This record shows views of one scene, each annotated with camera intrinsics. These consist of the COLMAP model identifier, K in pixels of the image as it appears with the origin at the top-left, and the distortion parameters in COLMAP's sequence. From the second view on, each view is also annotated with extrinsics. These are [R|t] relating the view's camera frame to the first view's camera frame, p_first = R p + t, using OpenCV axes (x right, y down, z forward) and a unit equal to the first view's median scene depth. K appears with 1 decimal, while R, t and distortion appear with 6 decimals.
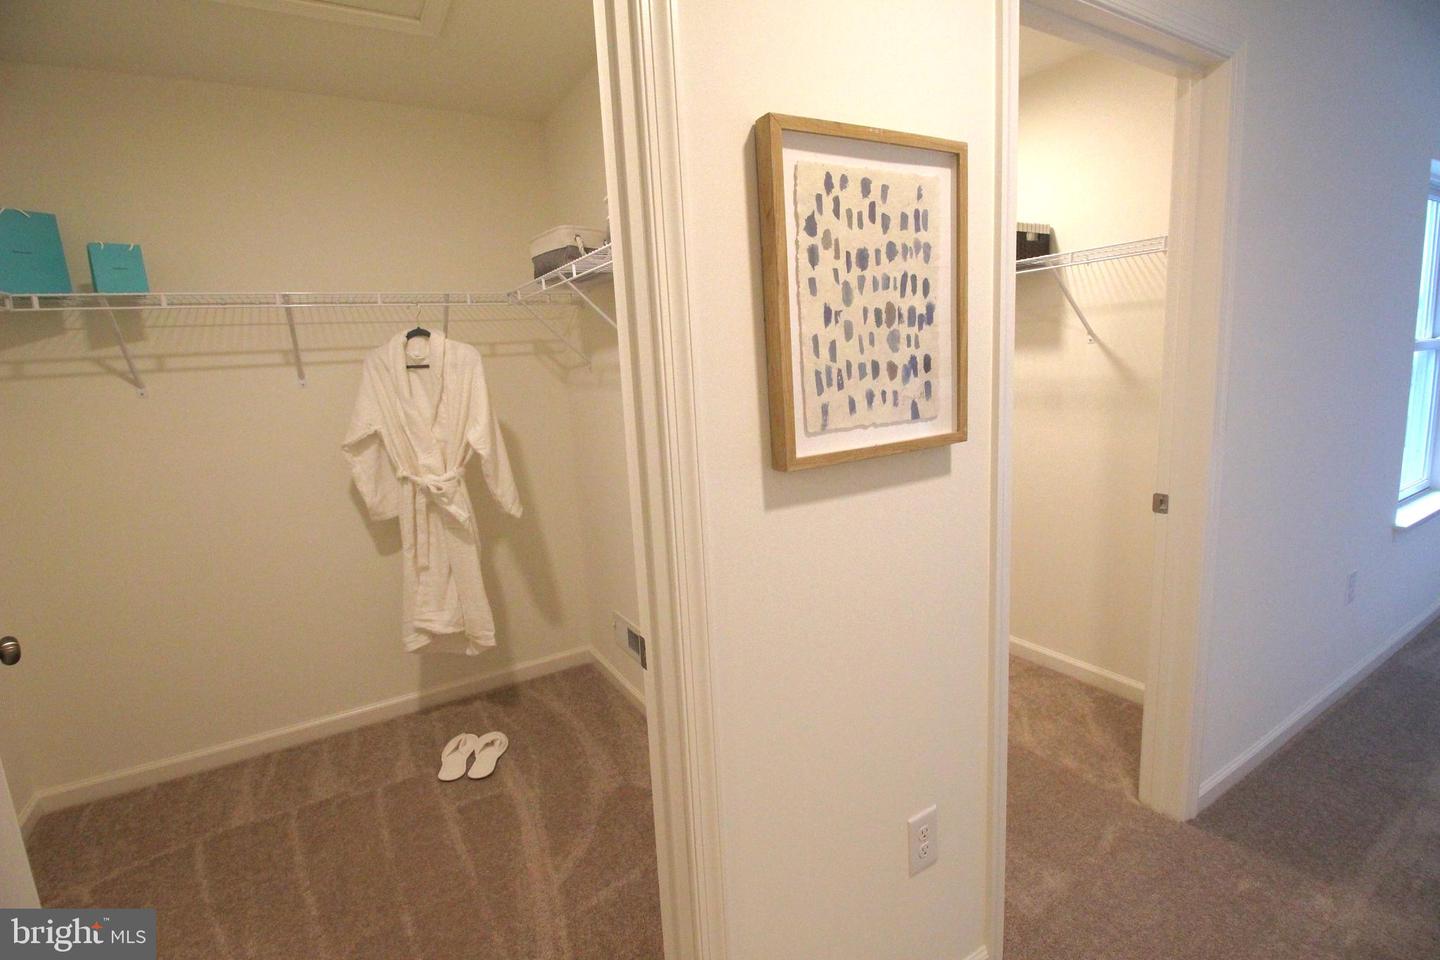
lens RADIAL K [[671.9, 0, 715.6], [0, 671.9, 474.8], [0, 0, 1]] dist [-0.003394, -0.010417]
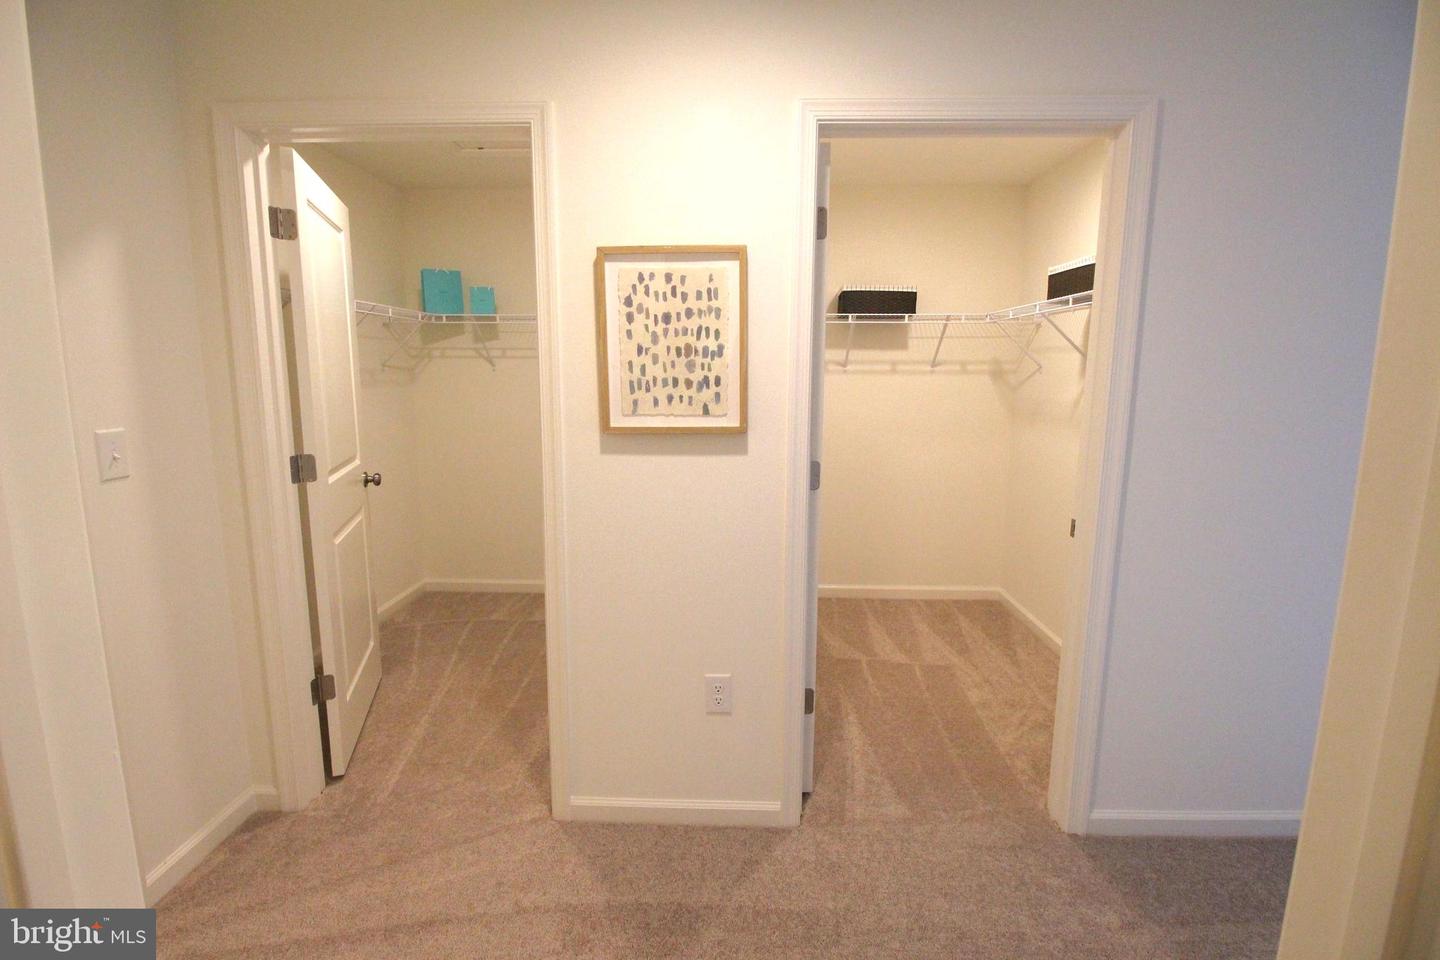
lens RADIAL K [[671.9, 0, 715.6], [0, 671.9, 474.8], [0, 0, 1]] dist [-0.003394, -0.010417]
pose [[0.835701, 0.142551, -0.530361, 1.277402], [-0.140845, 0.989058, 0.043908, -0.014963], [0.530817, 0.038005, 0.846634, -0.381047]]
